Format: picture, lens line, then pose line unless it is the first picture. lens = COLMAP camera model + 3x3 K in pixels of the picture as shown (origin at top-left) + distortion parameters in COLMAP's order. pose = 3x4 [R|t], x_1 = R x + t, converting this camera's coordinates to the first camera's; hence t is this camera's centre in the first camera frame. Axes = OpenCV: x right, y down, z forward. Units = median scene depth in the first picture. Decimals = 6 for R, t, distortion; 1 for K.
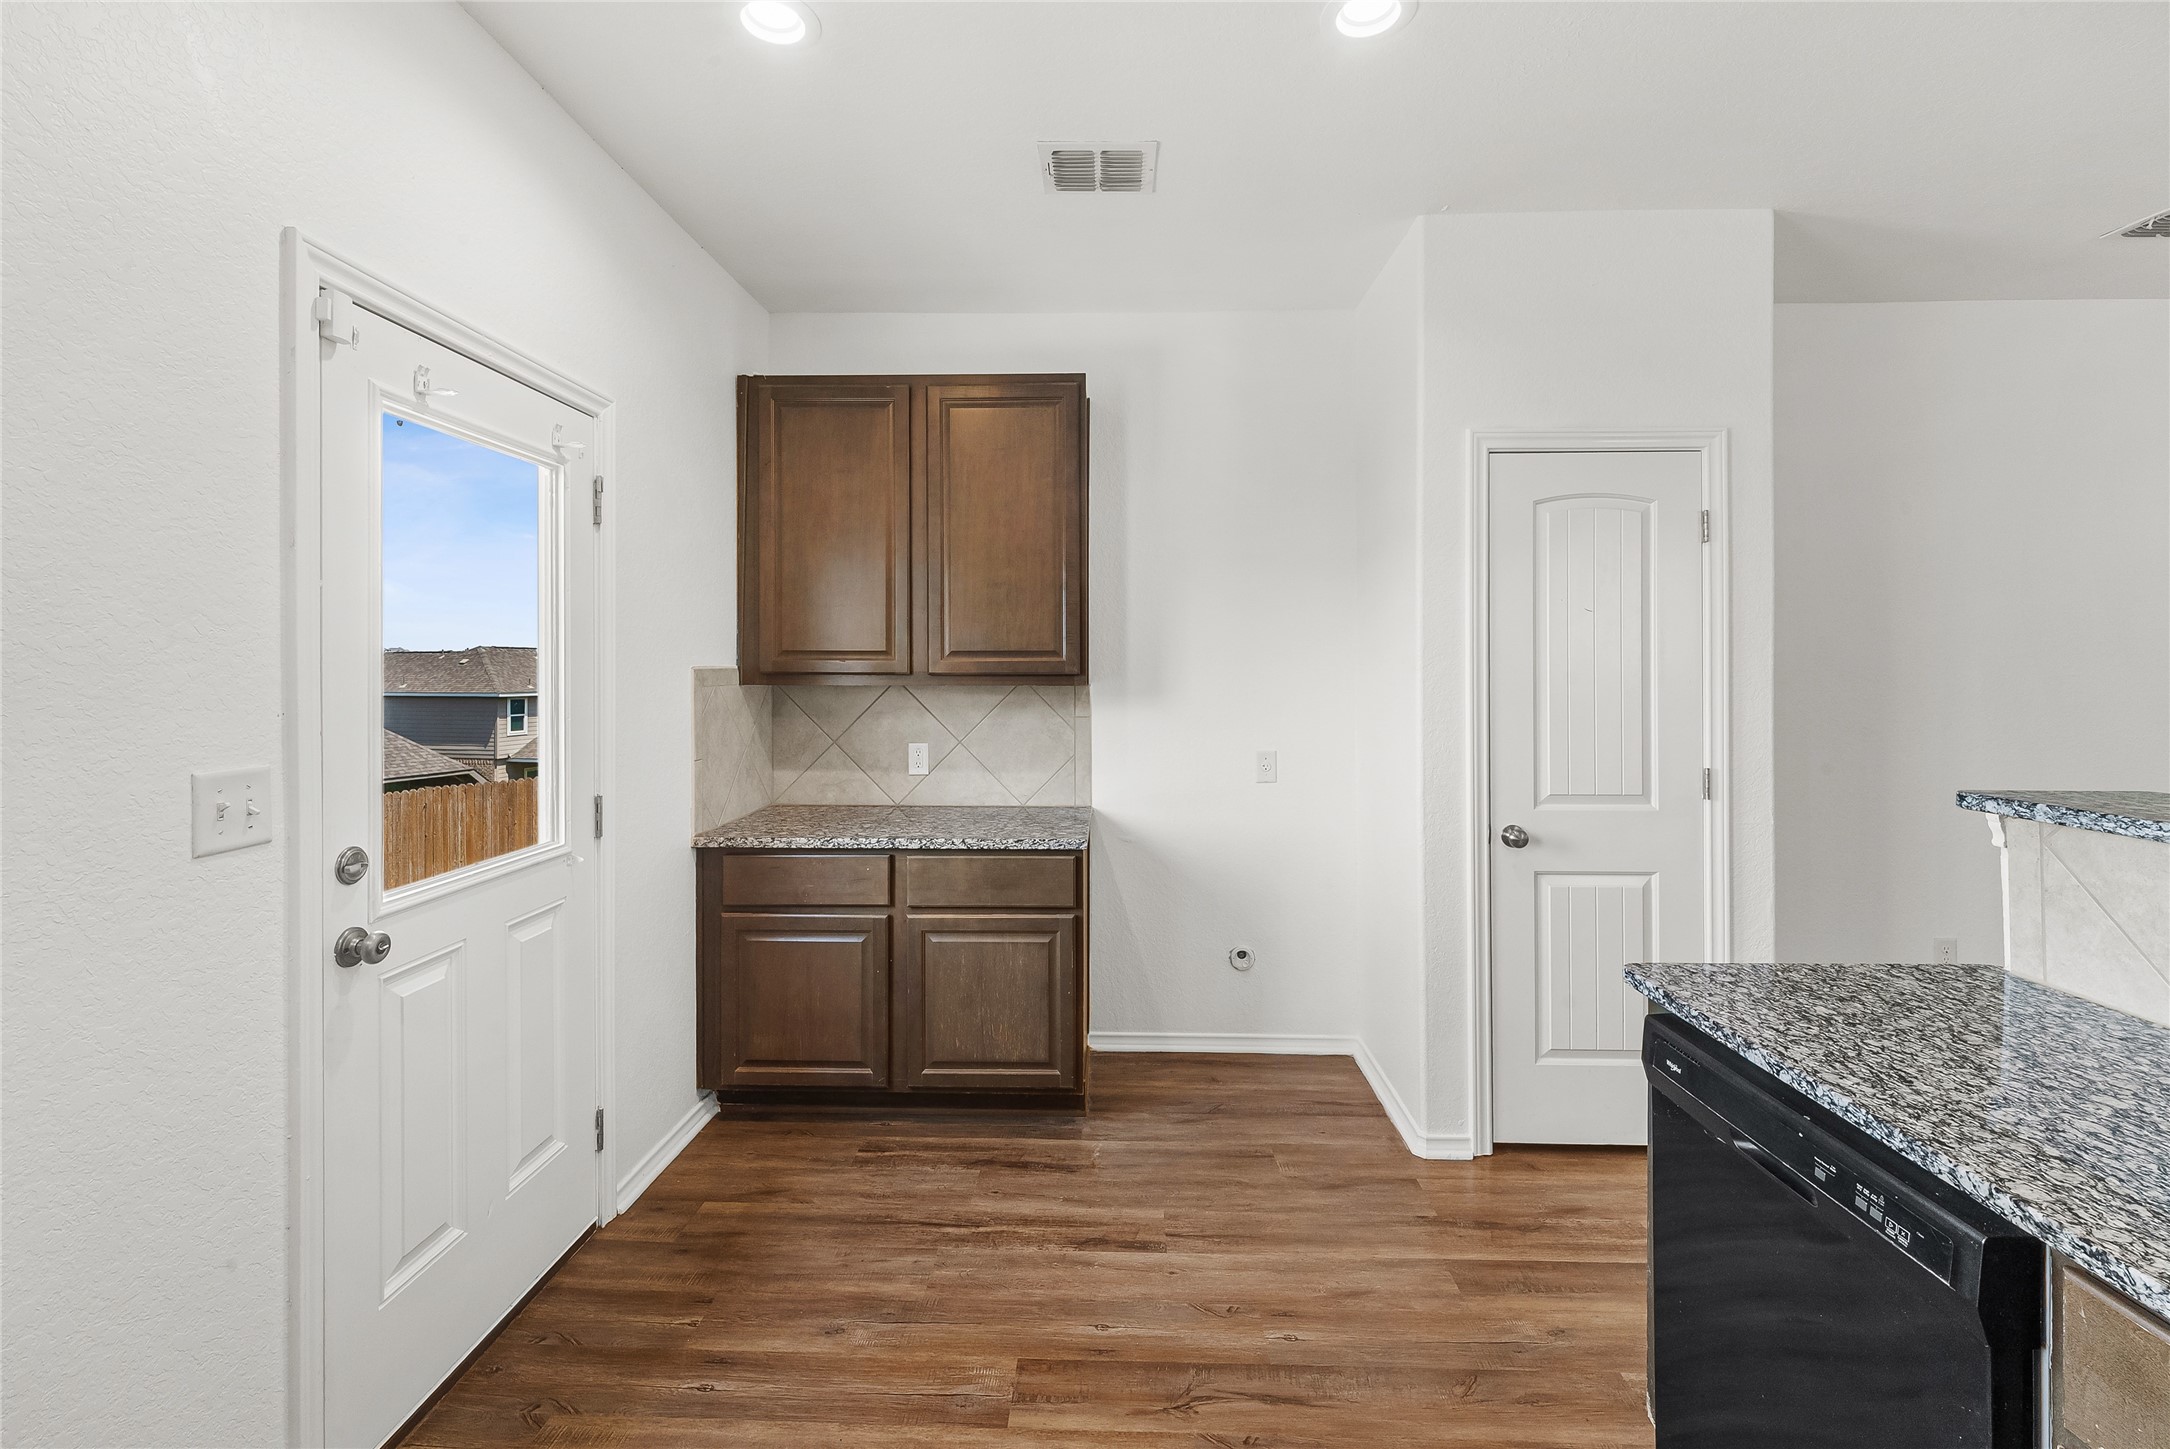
lens RADIAL K [[920.7, 0, 1091.0], [0, 920.7, 674.0], [0, 0, 1]] dist [0.024393, -0.017845]
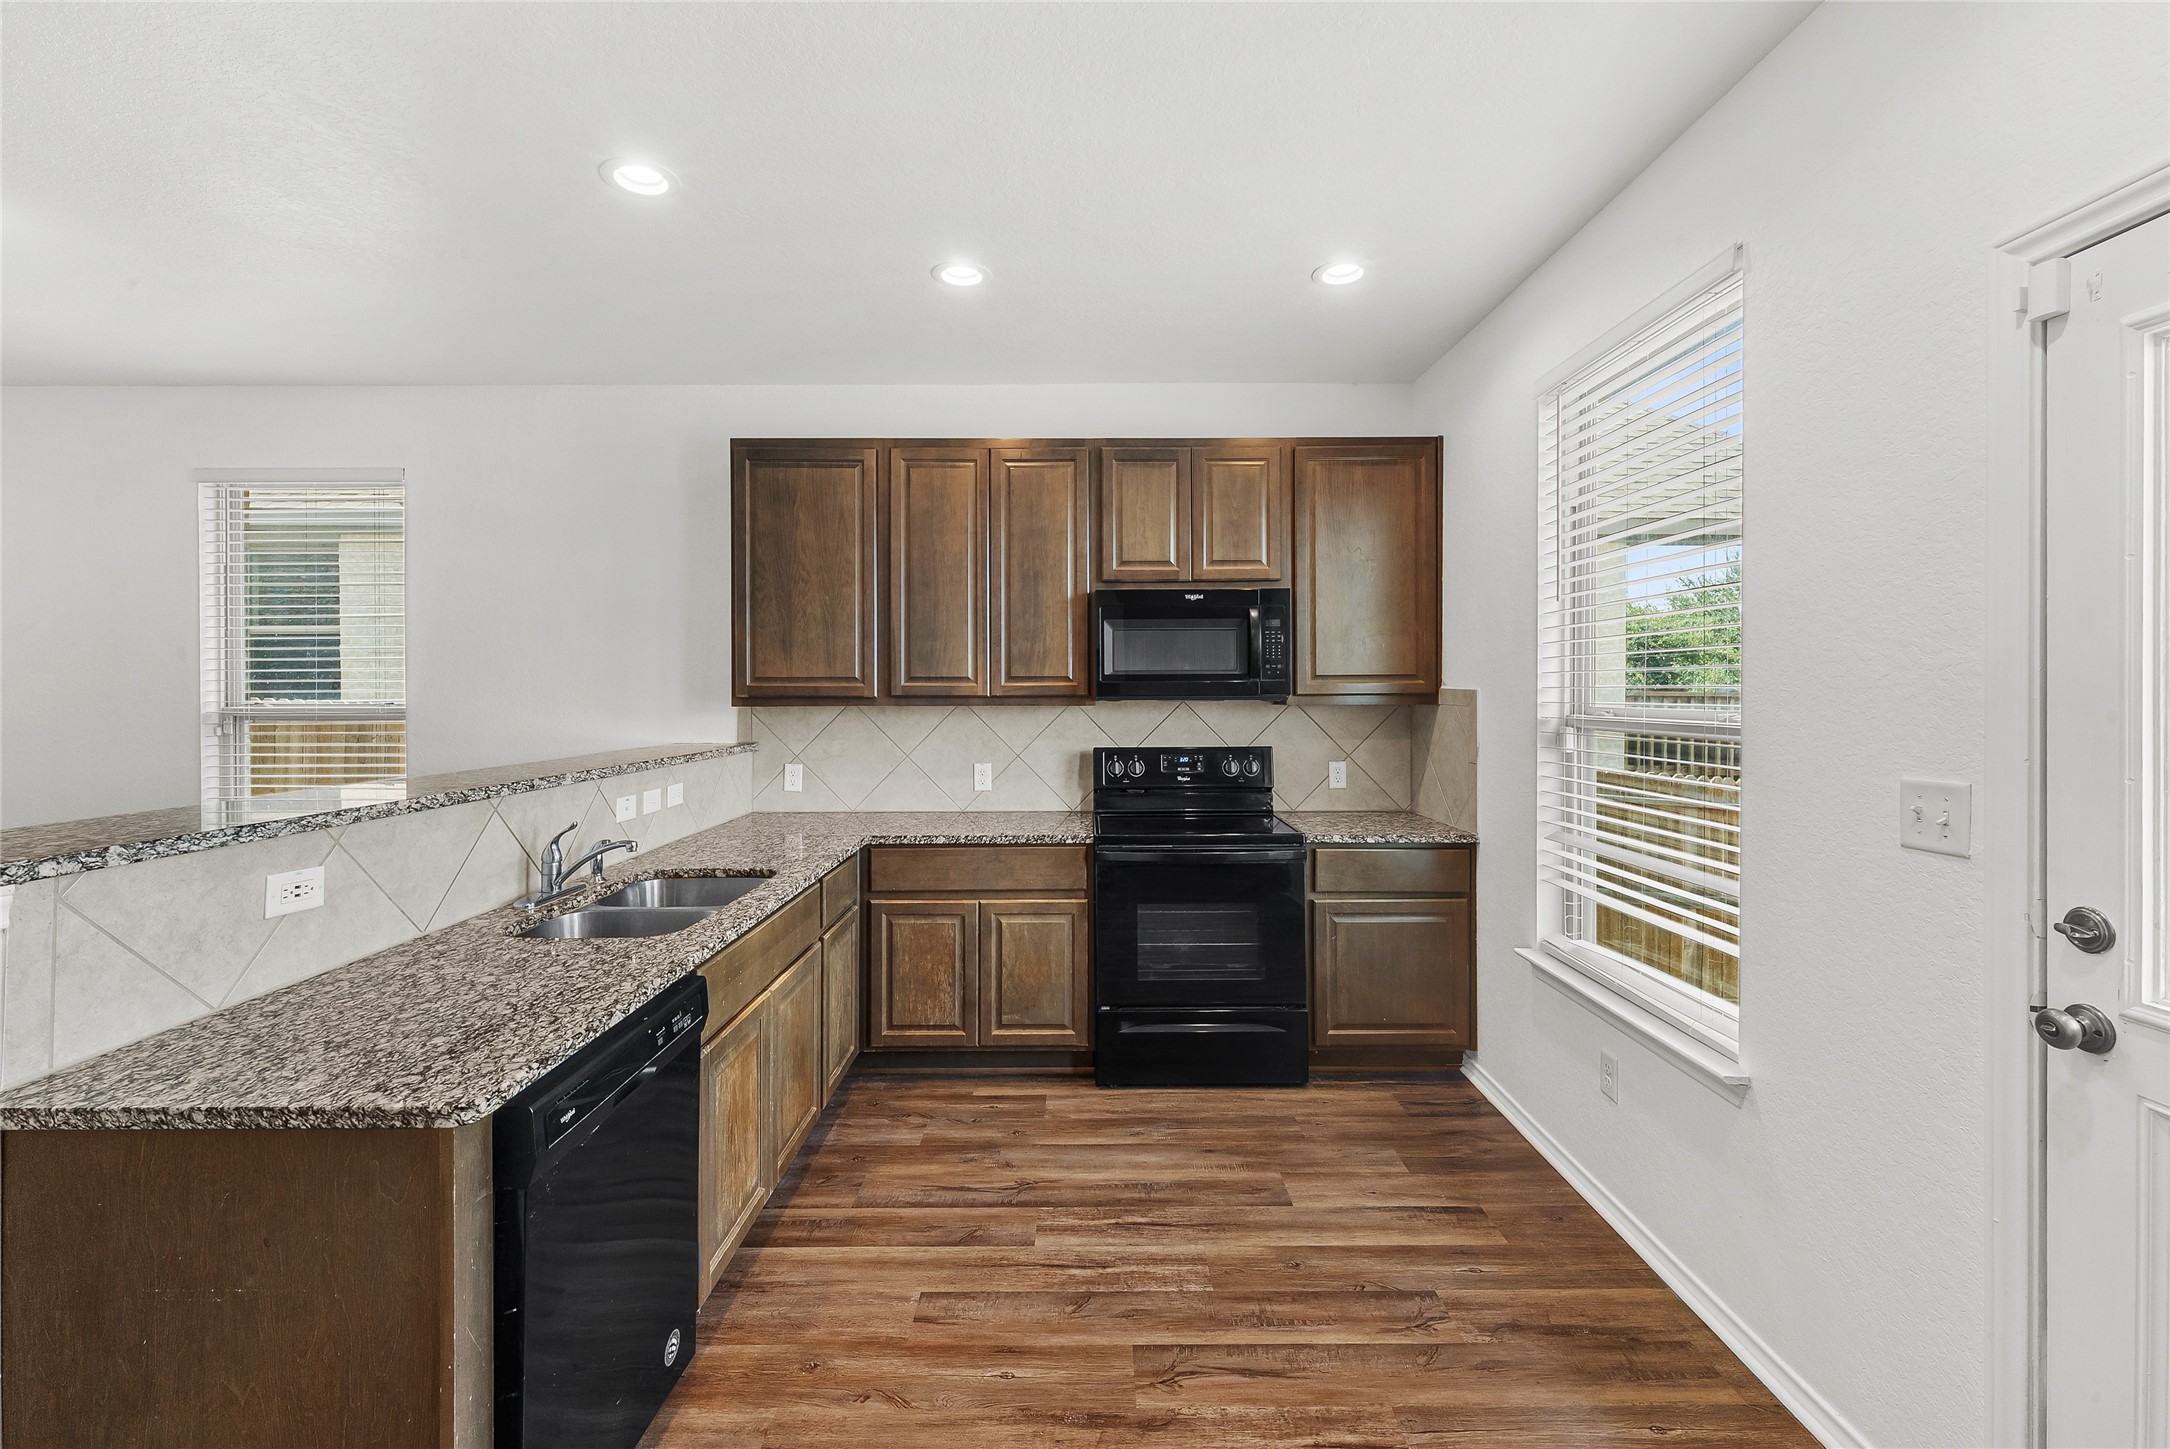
lens RADIAL K [[912.3, 0, 1091.8], [0, 912.3, 682.3], [0, 0, 1]] dist [-0.000899, -0.000186]
pose [[-0.999559, -0.000491, -0.029685, 0.066631], [-0.000493, 1.000000, 0.000060, -0.008688], [0.029685, 0.000075, -0.999559, 1.033654]]
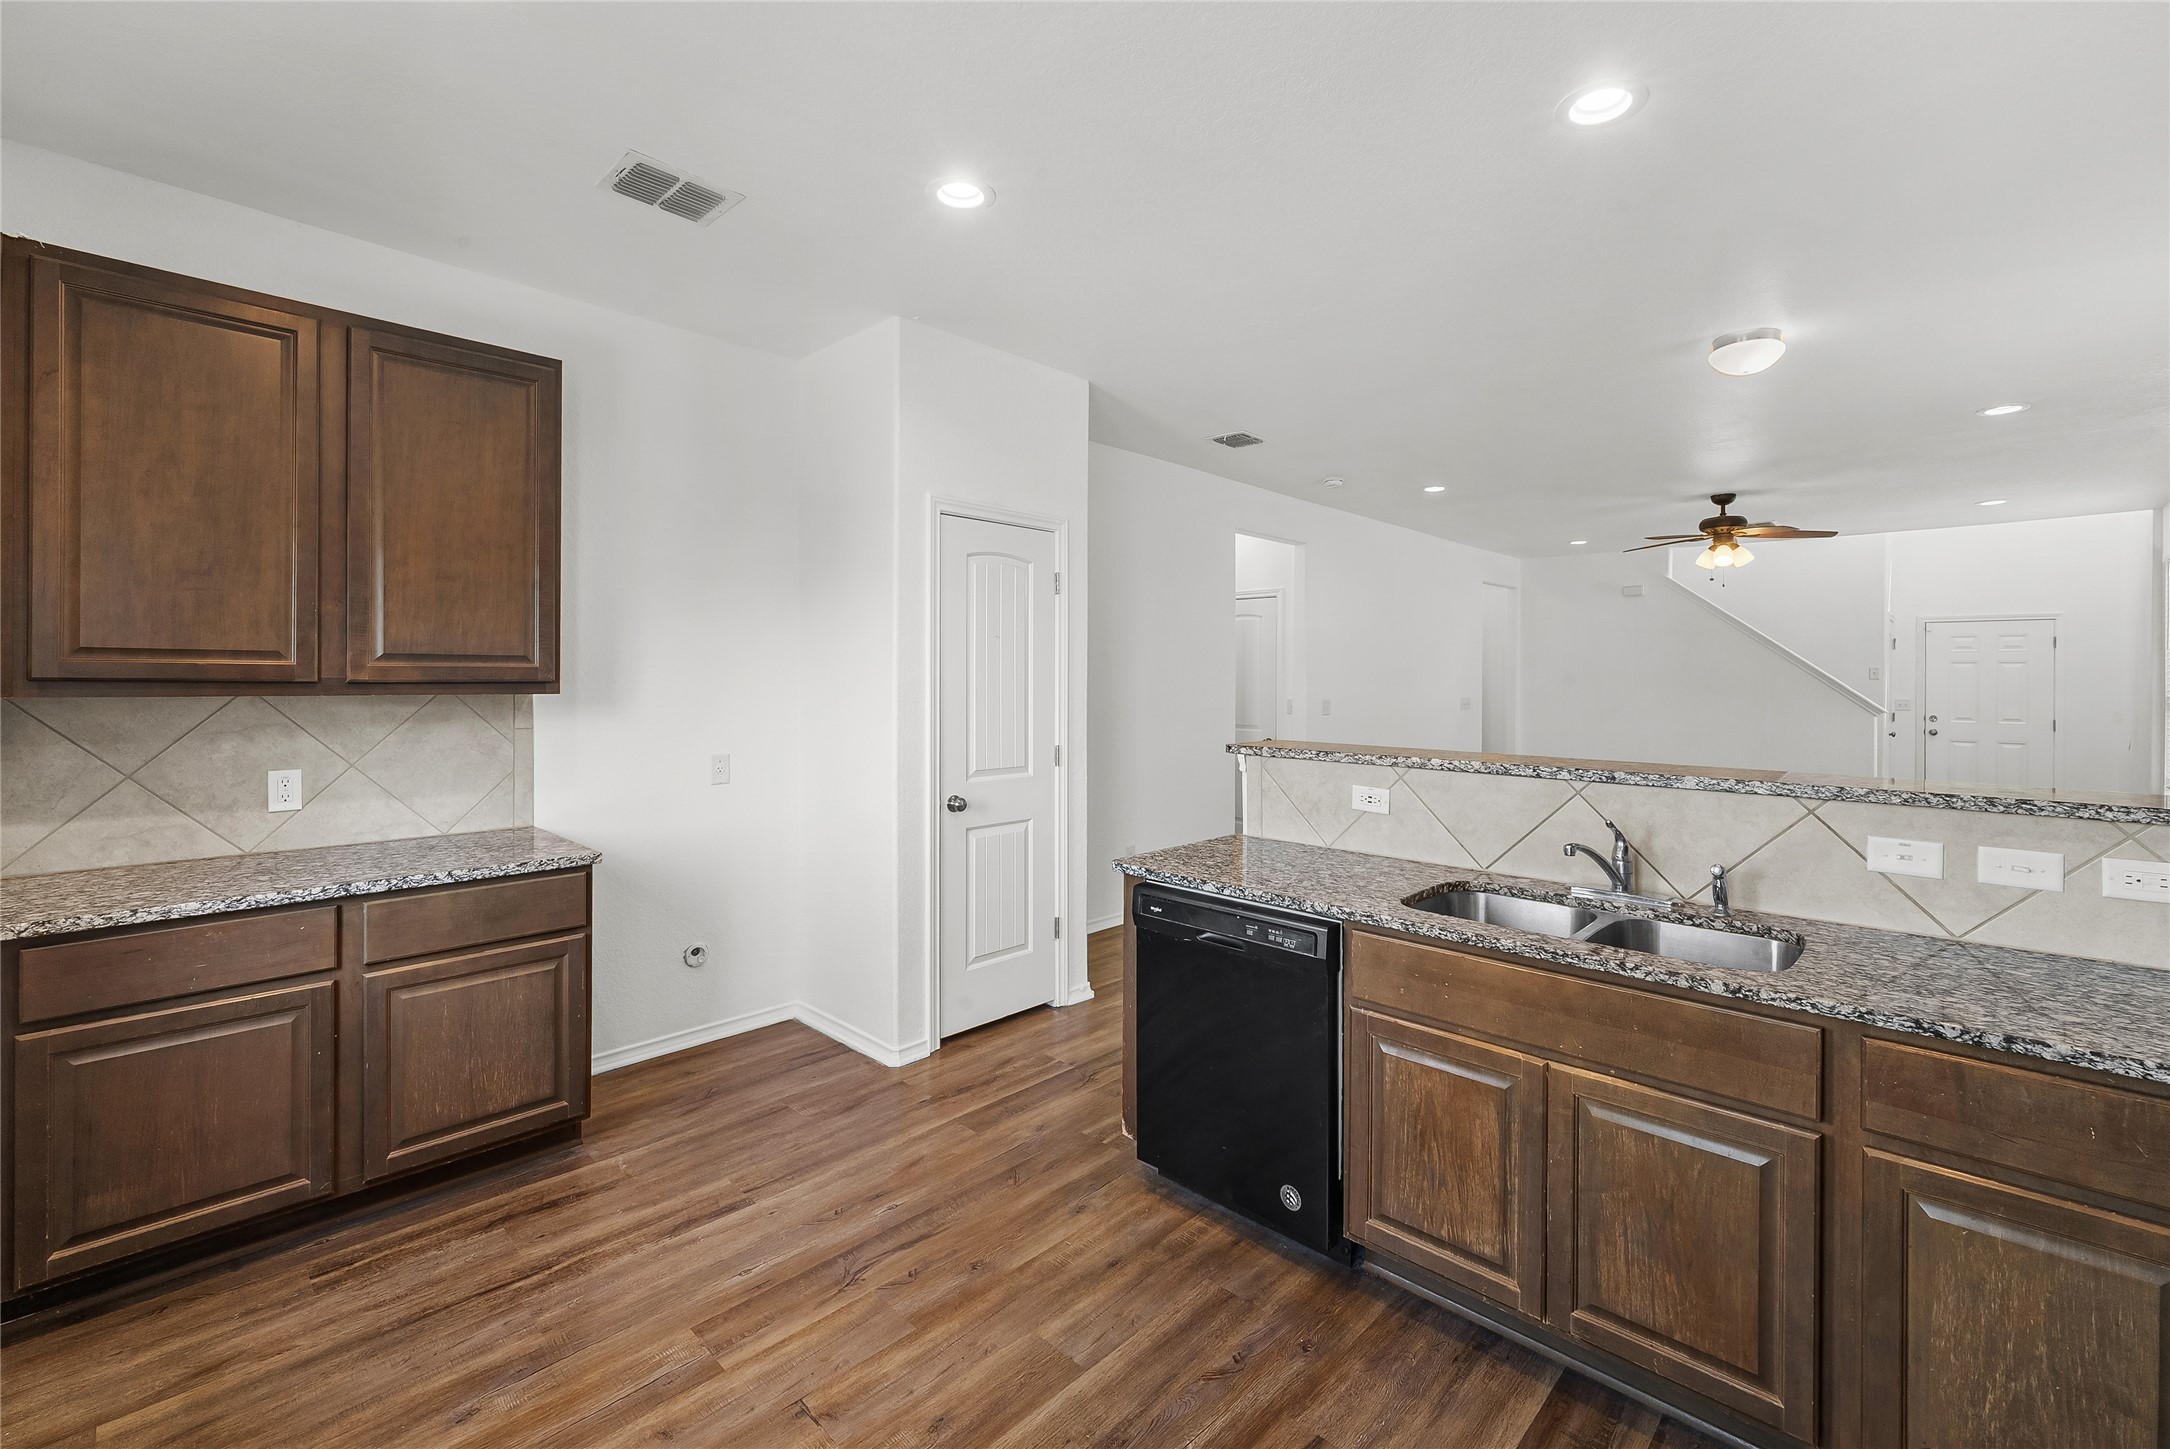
lens RADIAL K [[912.3, 0, 1091.8], [0, 912.3, 682.3], [0, 0, 1]] dist [-0.000899, -0.000186]
pose [[0.673261, 0.000258, 0.739405, -0.377063], [-0.001084, 0.999999, 0.000638, -0.000479], [-0.739404, -0.001231, 0.673260, -0.026572]]
